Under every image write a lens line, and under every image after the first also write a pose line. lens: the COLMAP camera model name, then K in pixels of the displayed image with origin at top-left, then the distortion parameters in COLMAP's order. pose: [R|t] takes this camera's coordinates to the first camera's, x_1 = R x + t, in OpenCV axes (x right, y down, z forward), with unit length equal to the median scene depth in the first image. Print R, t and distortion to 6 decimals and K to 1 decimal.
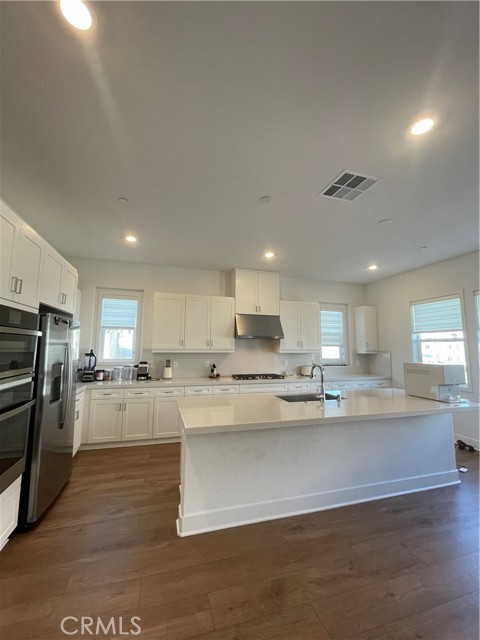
lens RADIAL K [[262.4, 0, 238.0], [0, 262.4, 317.1], [0, 0, 1]] dist [0.000375, 0.002311]
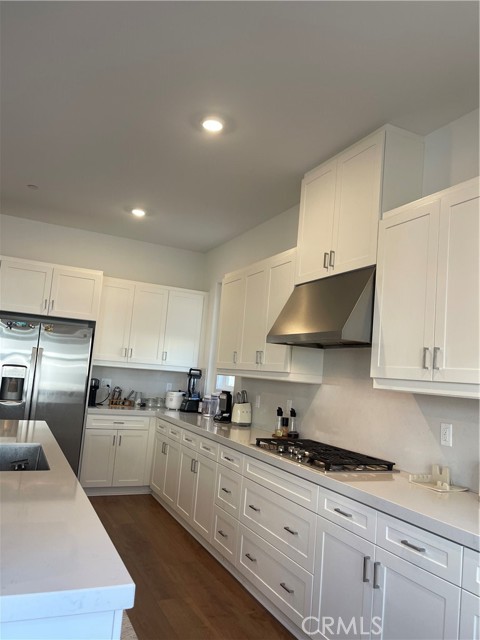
lens RADIAL K [[490.5, 0, 237.3], [0, 490.5, 320.4], [0, 0, 1]] dist [0.083973, -0.122947]
pose [[0.143942, -0.096920, -0.984829, 0.700165], [0.055999, 0.994395, -0.089676, 0.101125], [0.988000, -0.042241, 0.148563, 0.782452]]
